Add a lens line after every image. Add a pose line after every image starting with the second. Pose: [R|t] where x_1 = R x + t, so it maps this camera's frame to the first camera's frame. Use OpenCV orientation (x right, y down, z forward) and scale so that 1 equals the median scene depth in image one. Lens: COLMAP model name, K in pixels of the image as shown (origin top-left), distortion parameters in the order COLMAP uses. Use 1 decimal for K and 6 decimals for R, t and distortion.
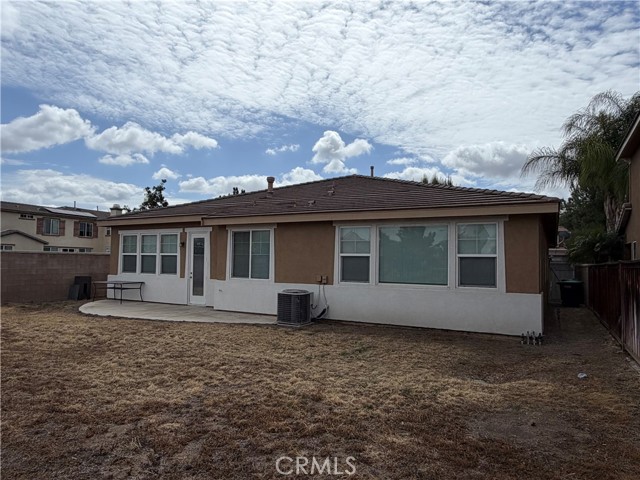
lens RADIAL K [[458.0, 0, 319.8], [0, 458.0, 238.2], [0, 0, 1]] dist [0.003429, 0.003581]
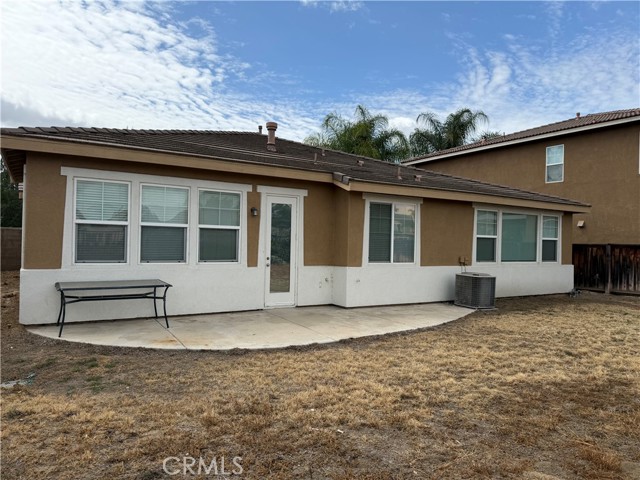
lens RADIAL K [[457.6, 0, 317.9], [0, 457.6, 239.4], [0, 0, 1]] dist [0.082967, -0.091780]
pose [[0.460566, -0.004800, 0.887613, -0.794358], [-0.066611, 0.996979, 0.039955, 0.019993], [-0.885123, -0.077527, 0.458854, 0.637268]]
